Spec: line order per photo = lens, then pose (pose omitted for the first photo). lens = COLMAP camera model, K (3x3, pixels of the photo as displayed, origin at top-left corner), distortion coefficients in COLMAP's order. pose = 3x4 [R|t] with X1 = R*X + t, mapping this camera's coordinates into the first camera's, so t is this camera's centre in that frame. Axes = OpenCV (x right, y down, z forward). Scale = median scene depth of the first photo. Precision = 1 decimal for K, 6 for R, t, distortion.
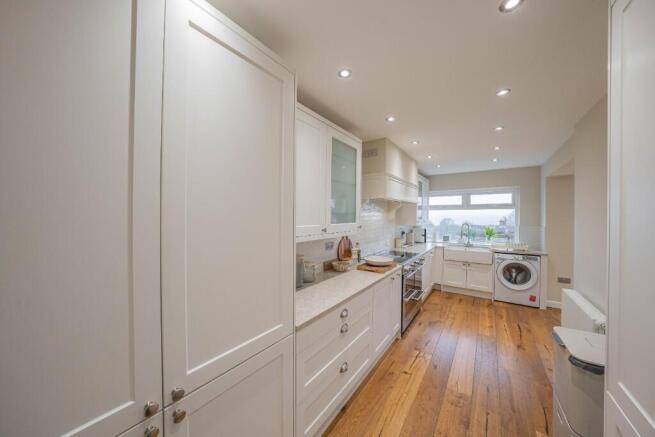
lens RADIAL K [[223.0, 0, 327.7], [0, 223.0, 216.8], [0, 0, 1]] dist [-0.032632, 0.005775]
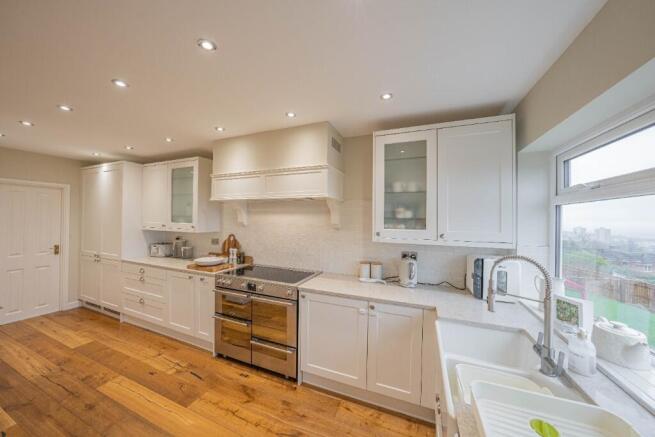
lens RADIAL K [[223.0, 0, 327.7], [0, 223.0, 216.8], [0, 0, 1]] dist [-0.032632, 0.005775]
pose [[0.238929, -0.009860, -0.970987, 0.863006], [-0.019778, 0.999692, -0.015018, -0.004054], [0.970836, 0.022792, 0.238660, 0.808227]]
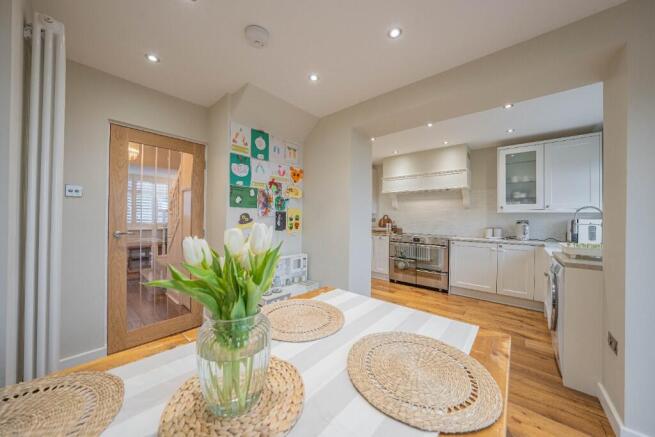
lens RADIAL K [[223.0, 0, 327.7], [0, 223.0, 216.8], [0, 0, 1]] dist [-0.032632, 0.005775]
pose [[-0.081712, -0.012984, -0.996571, 1.276191], [-0.024116, 0.999648, -0.011047, 0.081917], [0.996364, 0.023131, -0.081996, 0.458614]]
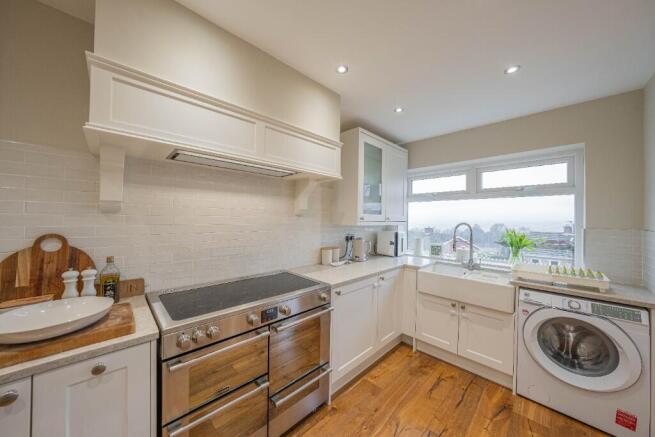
lens RADIAL K [[223.0, 0, 327.7], [0, 223.0, 216.8], [0, 0, 1]] dist [-0.032632, 0.005775]
pose [[0.985391, 0.008310, -0.170106, 0.431441], [-0.011357, 0.999792, -0.016948, 0.030558], [0.169929, 0.018632, 0.985280, 0.472329]]
